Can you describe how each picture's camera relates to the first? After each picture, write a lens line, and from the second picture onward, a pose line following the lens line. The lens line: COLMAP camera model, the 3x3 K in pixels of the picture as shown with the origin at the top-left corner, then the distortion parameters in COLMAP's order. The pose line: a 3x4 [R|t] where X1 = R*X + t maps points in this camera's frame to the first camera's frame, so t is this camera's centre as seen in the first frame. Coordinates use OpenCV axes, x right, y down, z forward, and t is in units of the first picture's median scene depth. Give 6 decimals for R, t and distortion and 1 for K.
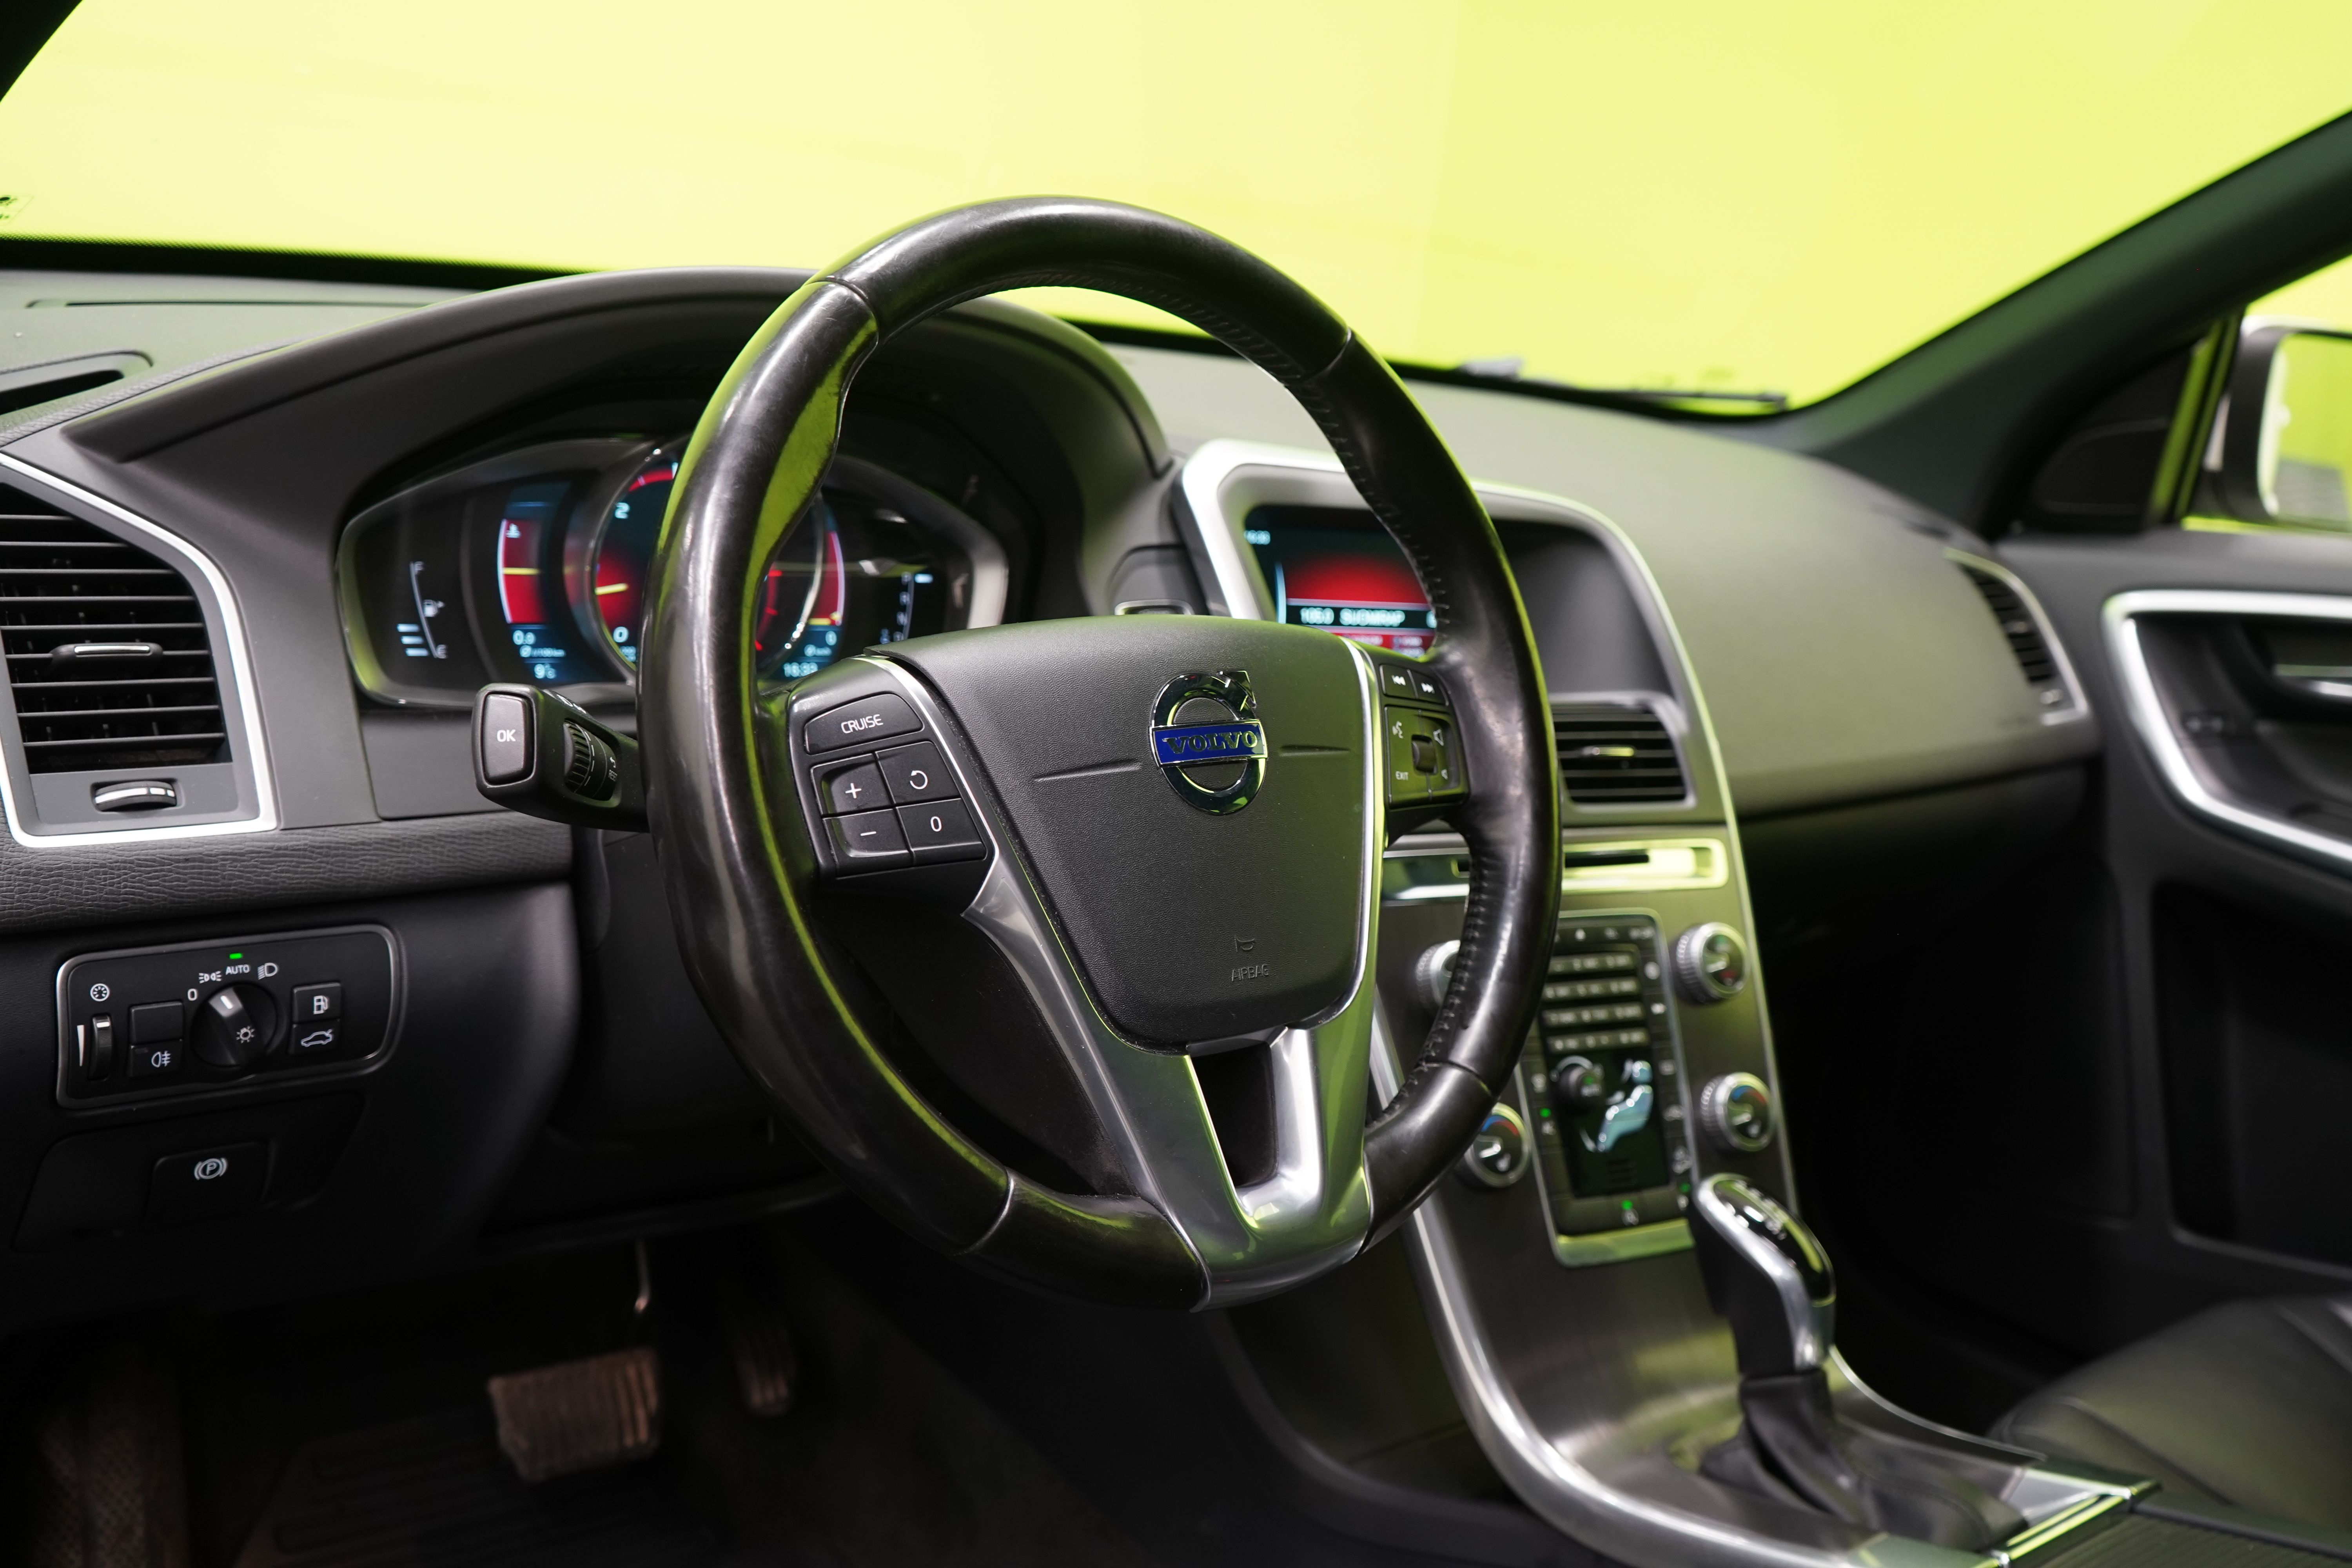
lens RADIAL K [[2198.5, 0, 1176.0], [0, 2198.5, 784.0], [0, 0, 1]] dist [-0.007278, 0.006194]
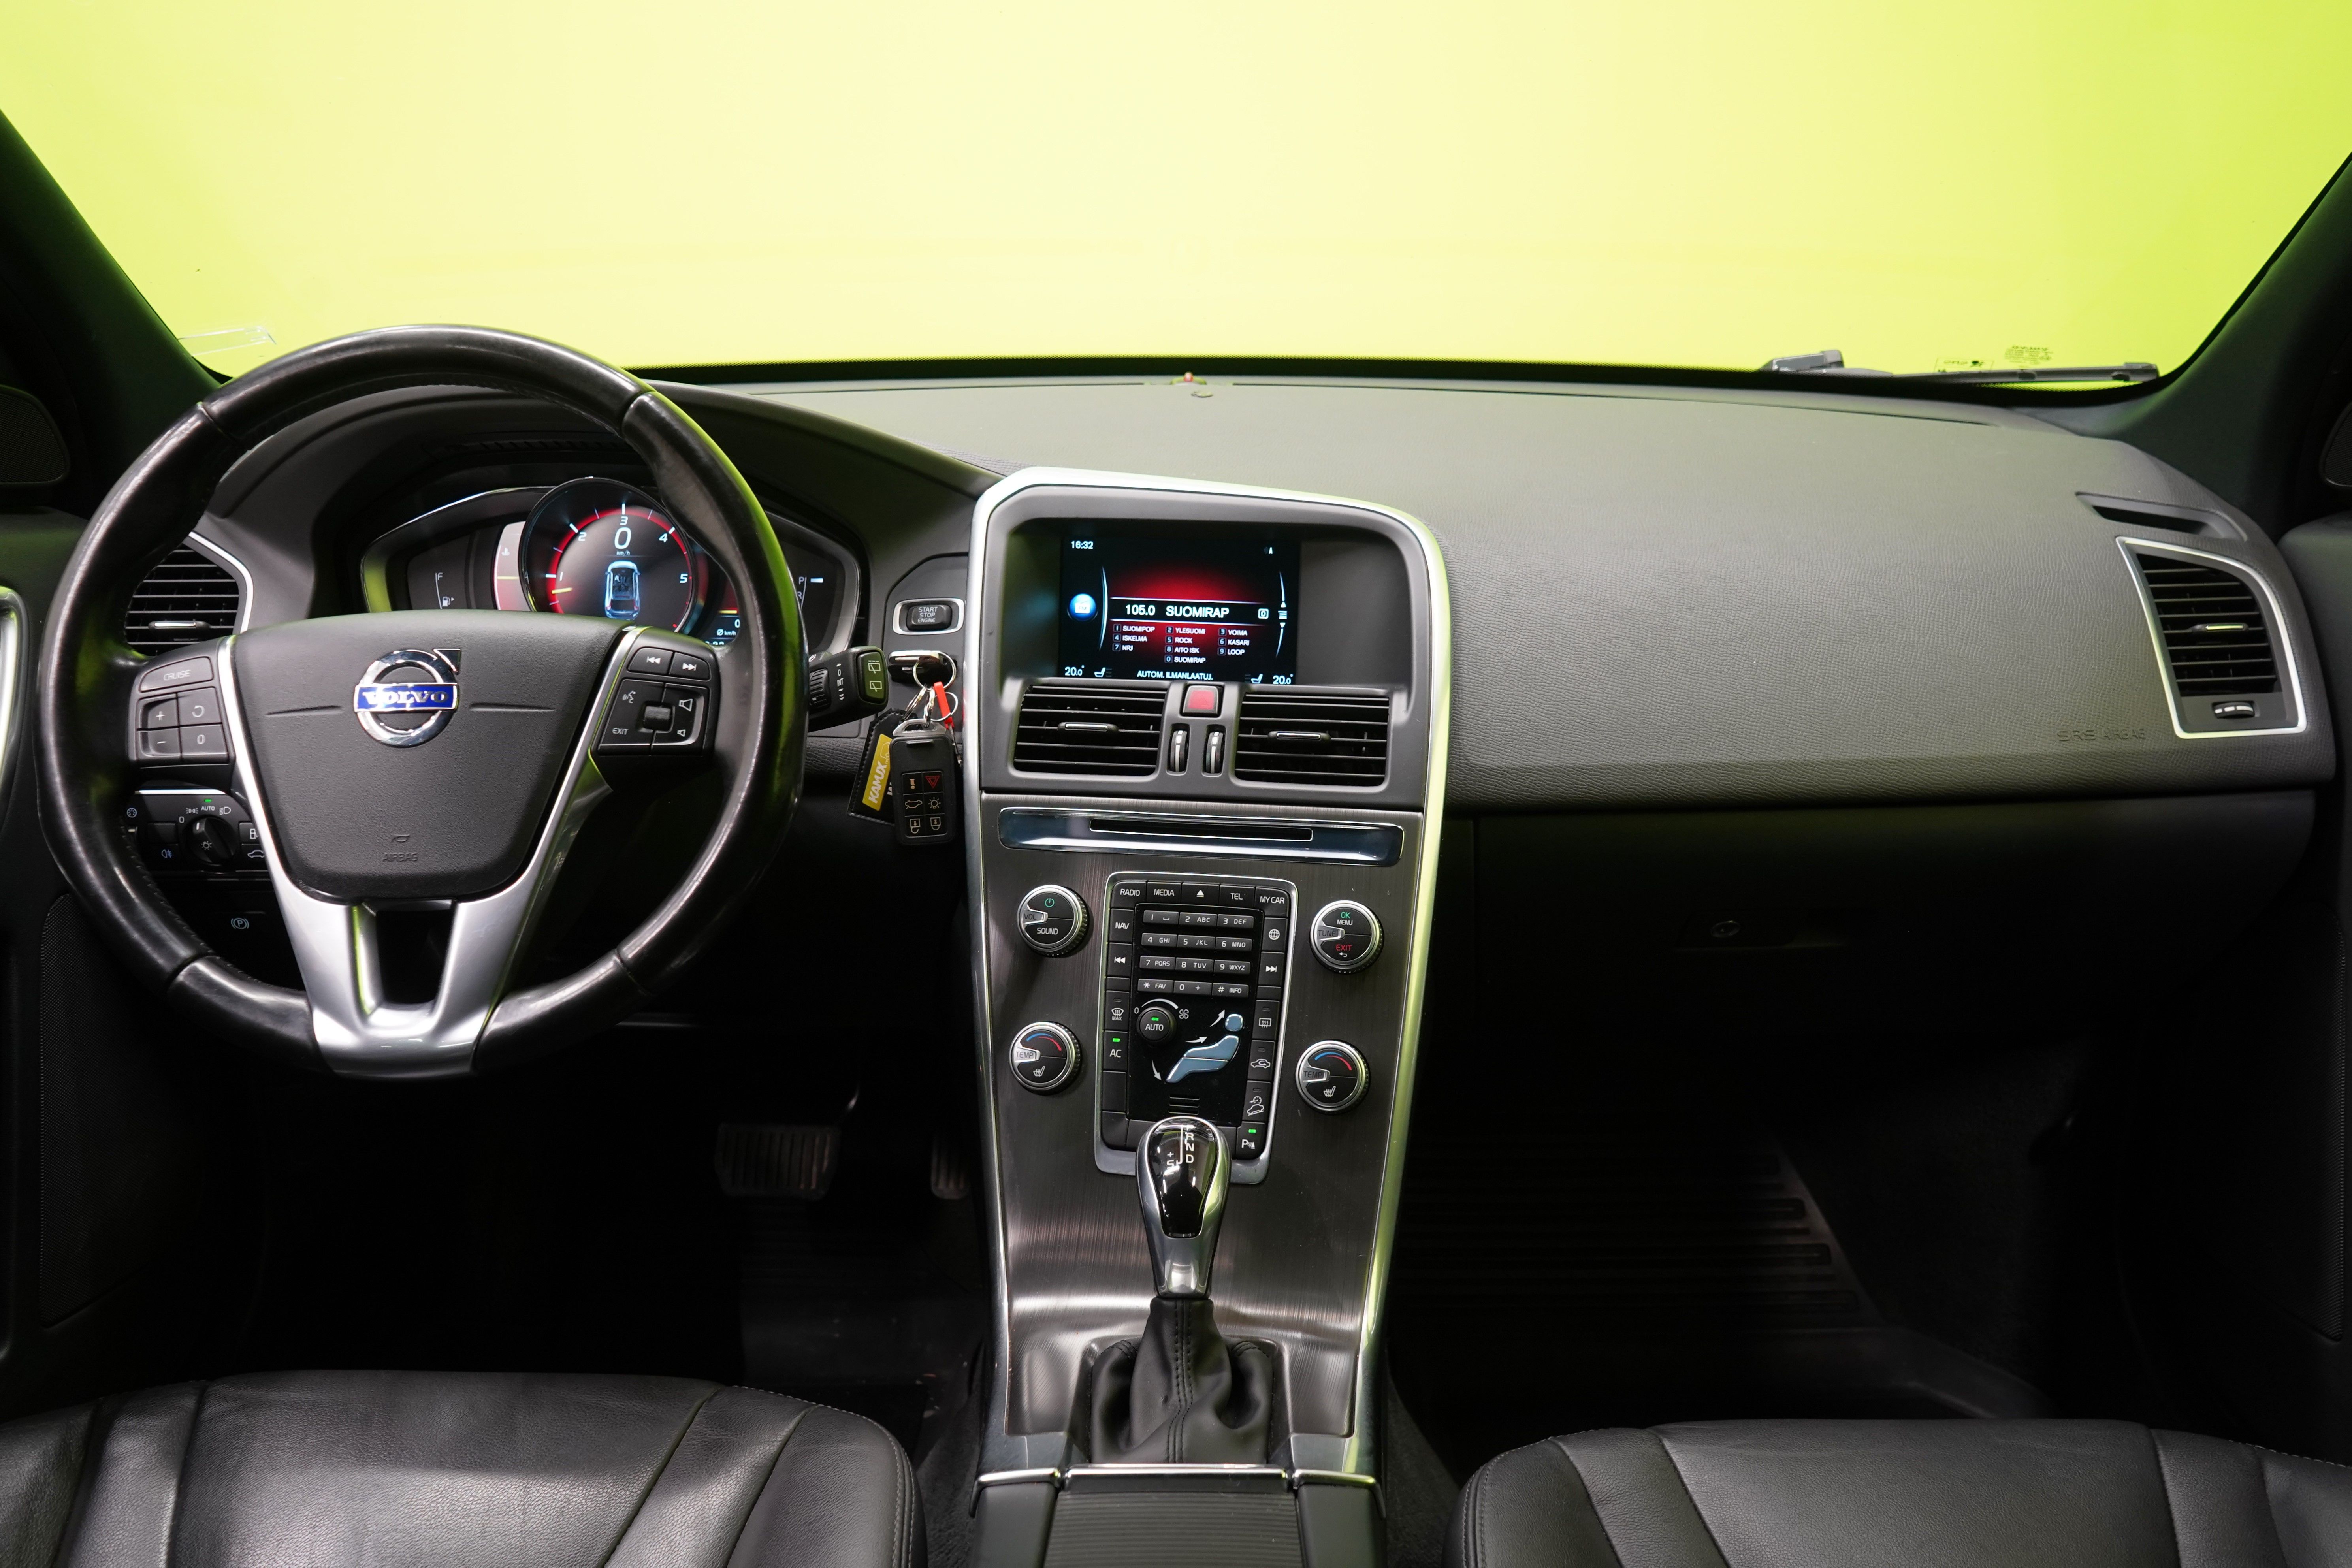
lens RADIAL K [[1913.9, 0, 1176.0], [0, 1913.9, 784.0], [0, 0, 1]] dist [-0.004962, -0.004944]
pose [[0.758233, 0.066326, -0.648602, 0.854856], [-0.053945, 0.997783, 0.038970, -0.026847], [0.649749, 0.005440, 0.760130, 0.254917]]
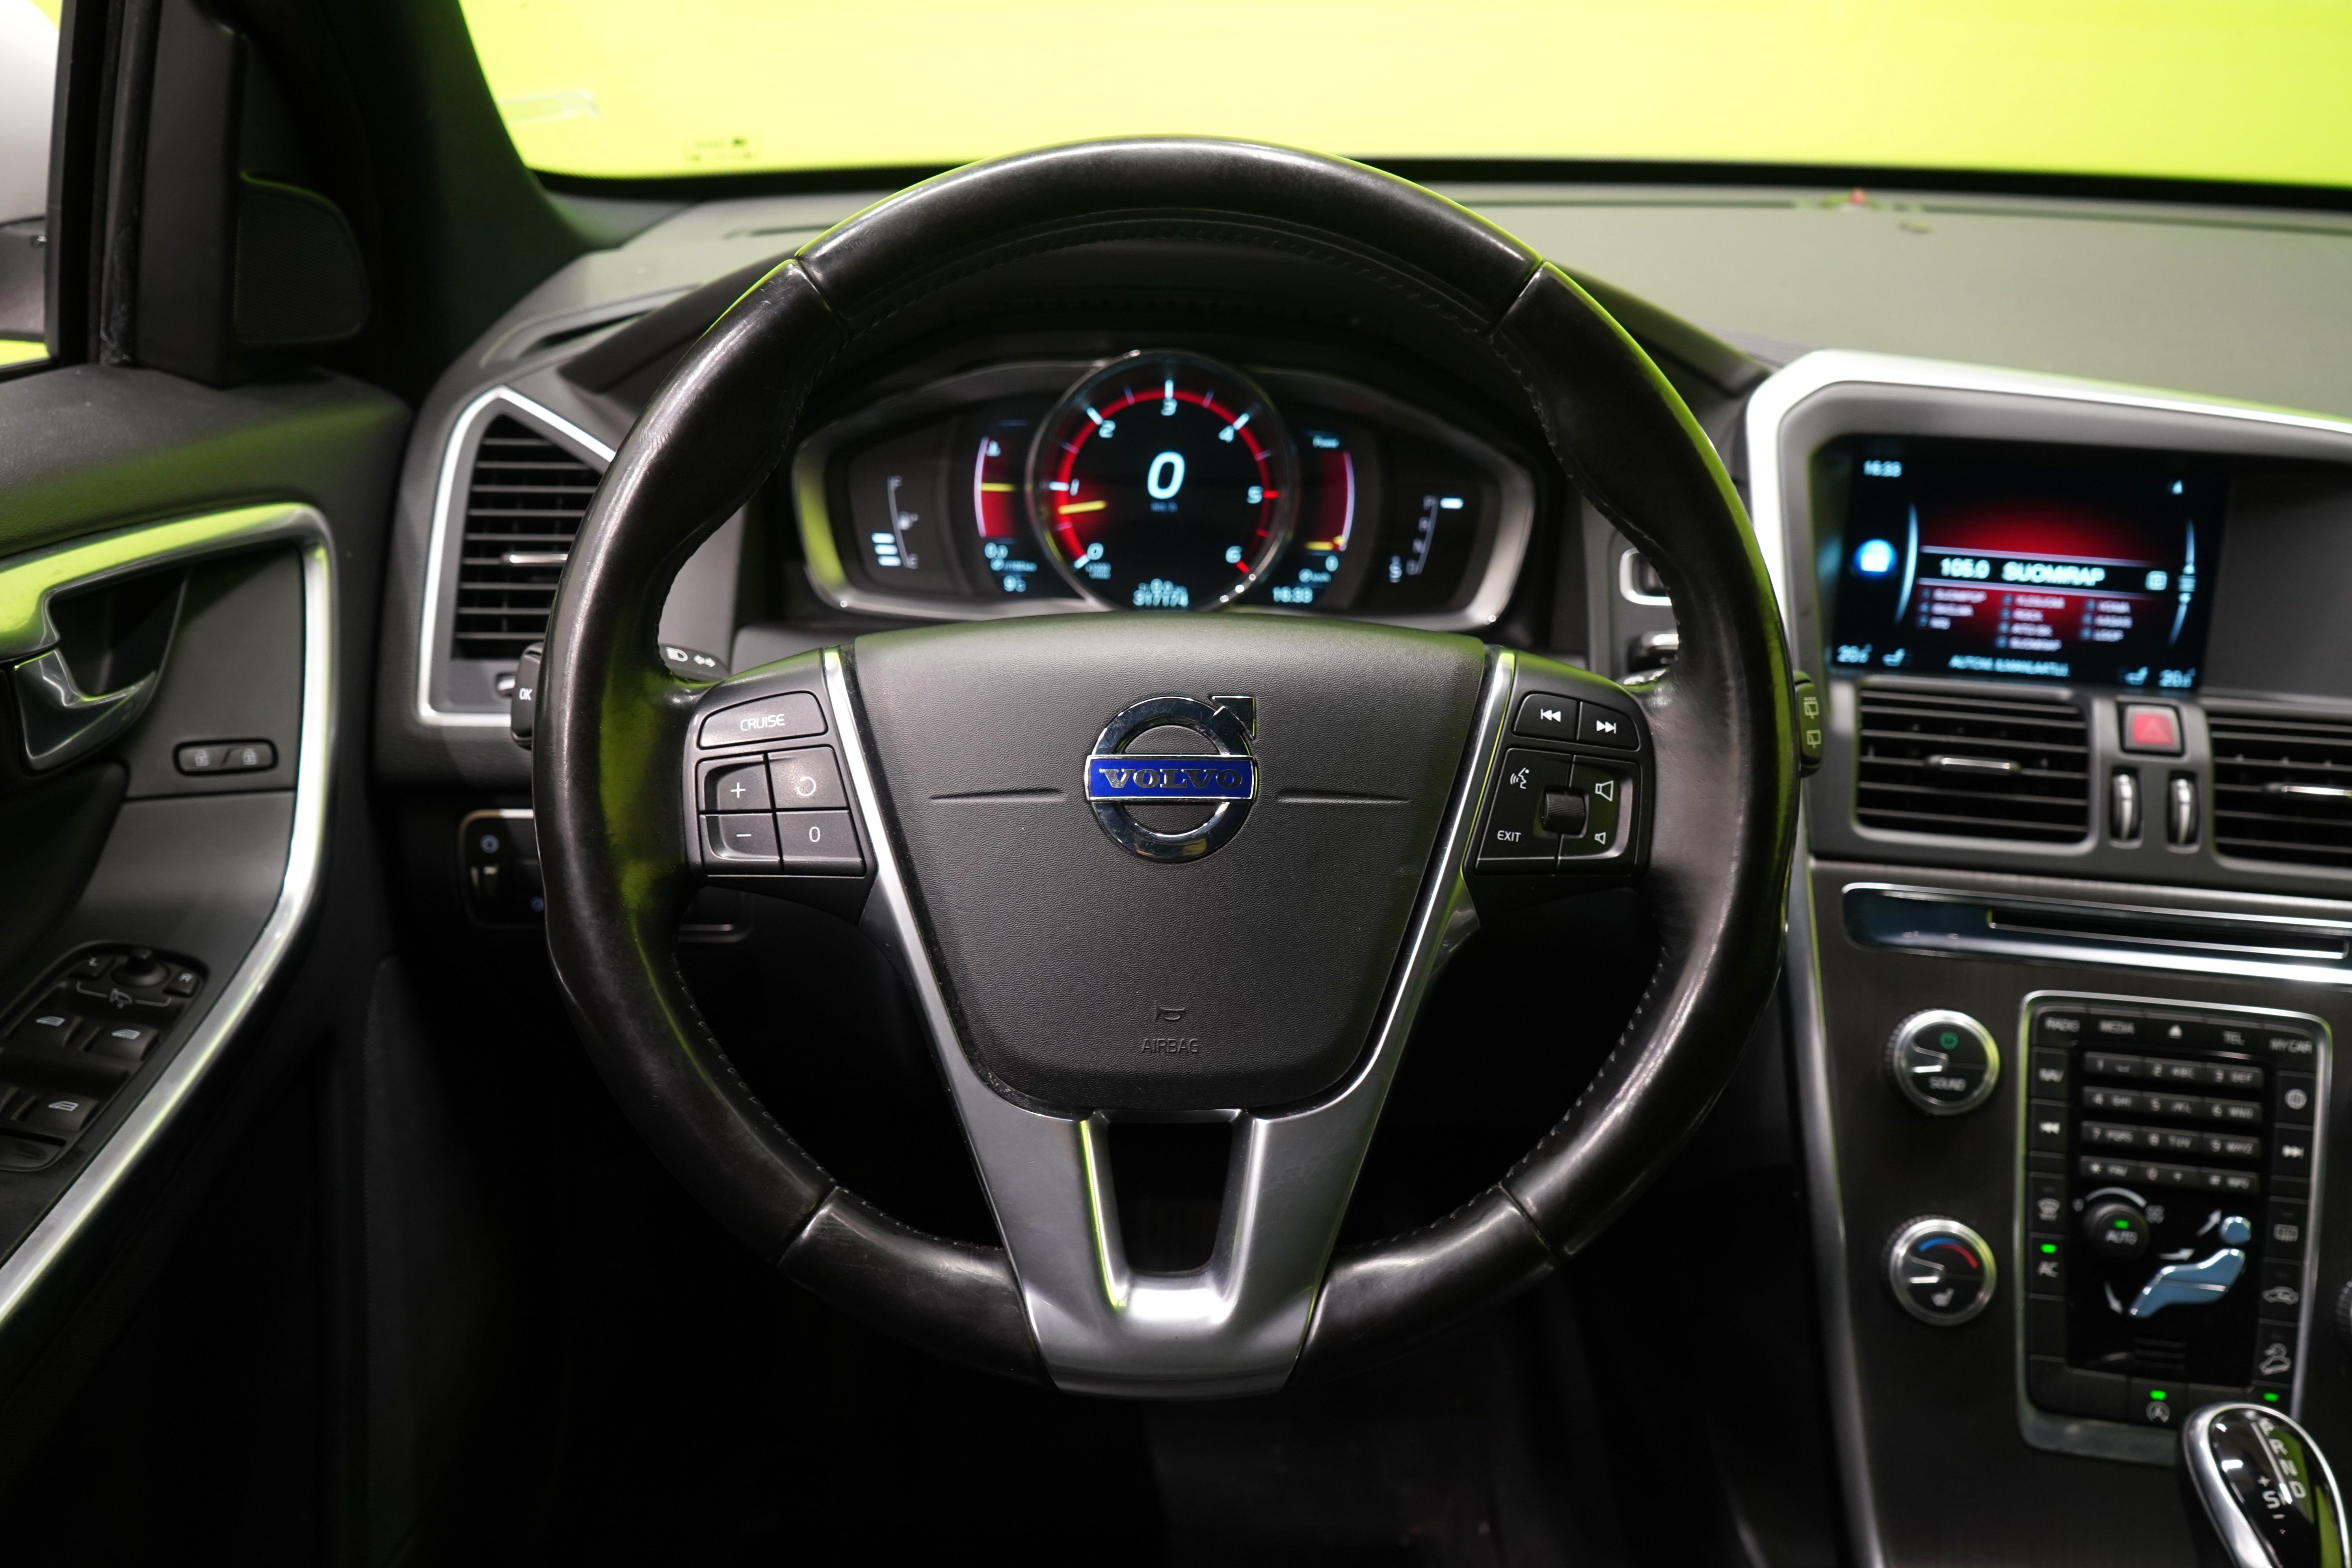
lens RADIAL K [[2086.2, 0, 1176.0], [0, 2086.2, 784.0], [0, 0, 1]] dist [0.002499, 0.012760]
pose [[0.769688, 0.147255, -0.621205, 0.371961], [-0.078393, 0.987472, 0.136946, -0.090878], [0.633588, -0.056707, 0.771589, 0.248498]]
